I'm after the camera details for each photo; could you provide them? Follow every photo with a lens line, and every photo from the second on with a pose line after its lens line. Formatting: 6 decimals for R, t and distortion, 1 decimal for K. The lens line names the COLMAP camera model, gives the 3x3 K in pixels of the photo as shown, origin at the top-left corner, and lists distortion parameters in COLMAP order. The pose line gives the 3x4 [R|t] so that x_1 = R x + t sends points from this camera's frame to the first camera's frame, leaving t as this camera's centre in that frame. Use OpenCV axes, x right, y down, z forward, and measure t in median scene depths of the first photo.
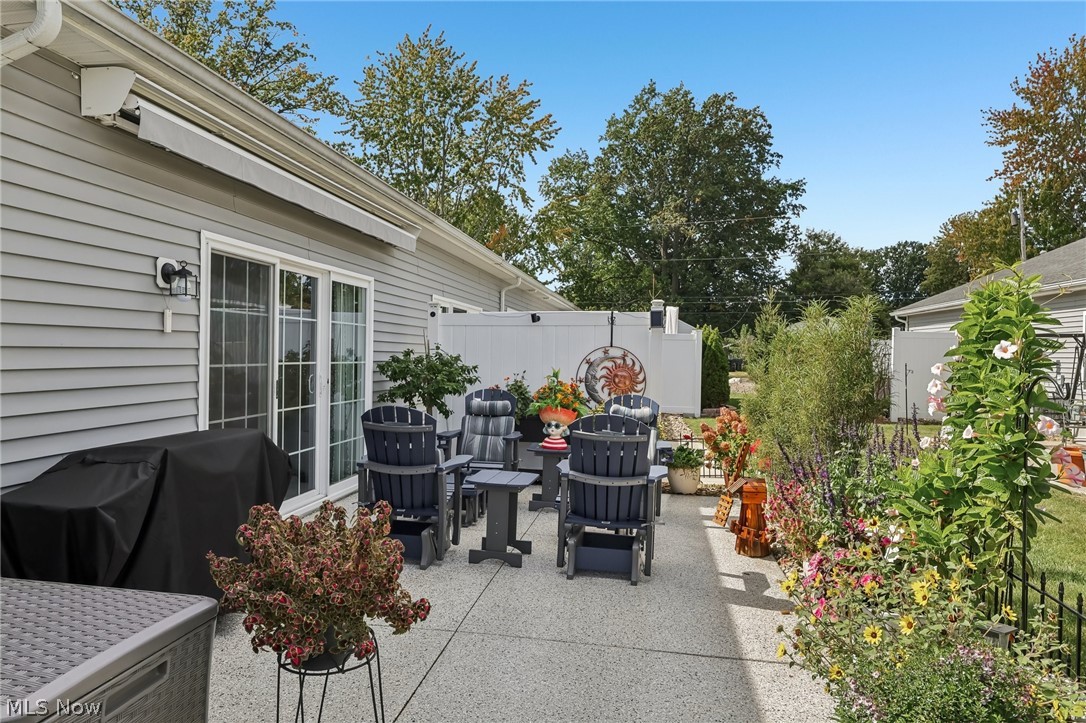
lens RADIAL K [[716.3, 0, 543.0], [0, 716.3, 361.5], [0, 0, 1]] dist [0.003142, -0.000891]
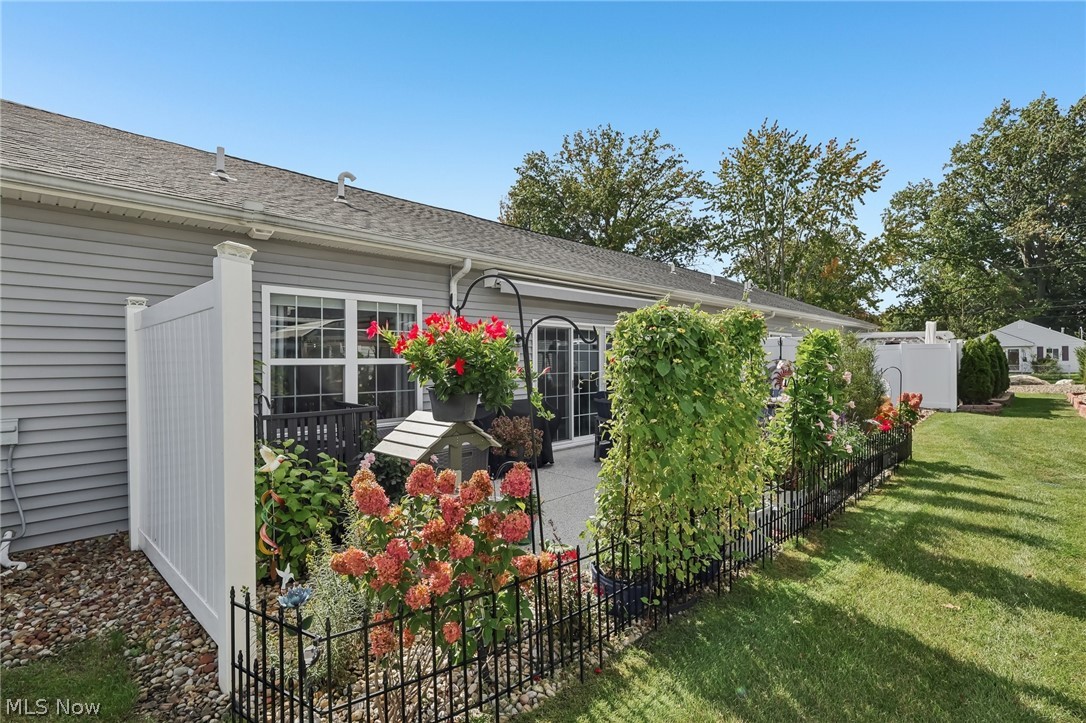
lens RADIAL K [[528.3, 0, 543.0], [0, 528.3, 361.5], [0, 0, 1]] dist [-0.001096, -0.001135]
pose [[0.811656, -0.022044, -0.583720, 0.064553], [0.014396, 0.999739, -0.017736, -0.000480], [0.583958, 0.005992, 0.811761, -0.046946]]
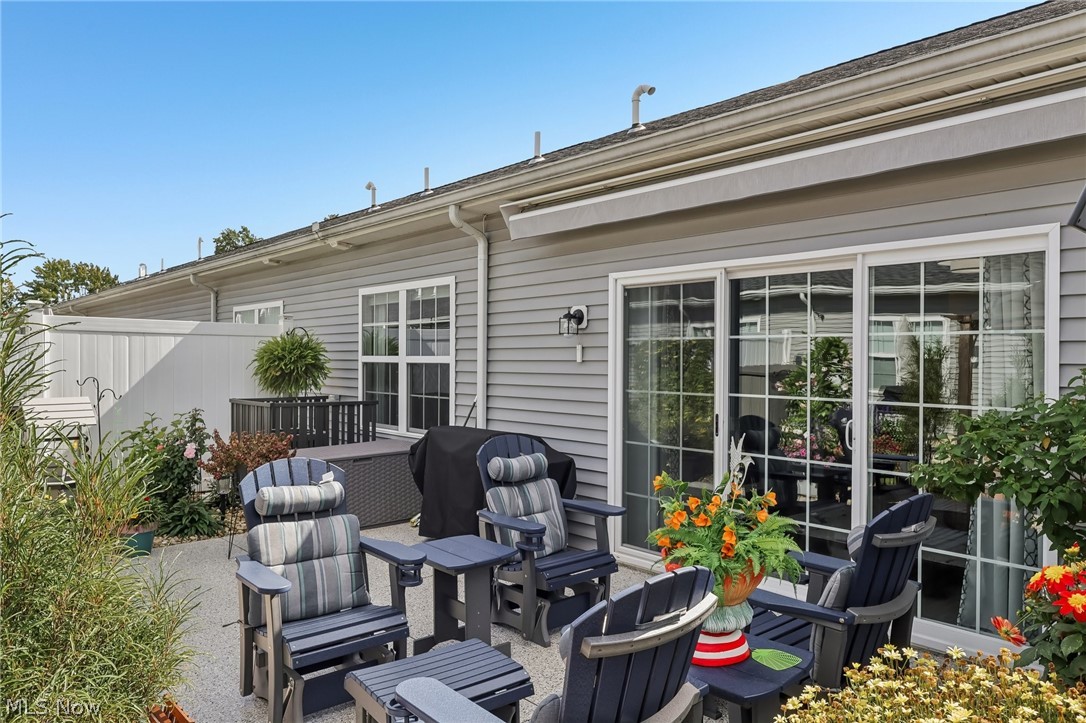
lens RADIAL K [[761.6, 0, 543.0], [0, 761.6, 361.5], [0, 0, 1]] dist [-0.000020, 0.000017]
pose [[-0.655043, -0.016306, -0.755415, 0.055617], [-0.023726, 0.999718, -0.001006, -0.003952], [0.755219, 0.017264, -0.655245, 0.184729]]
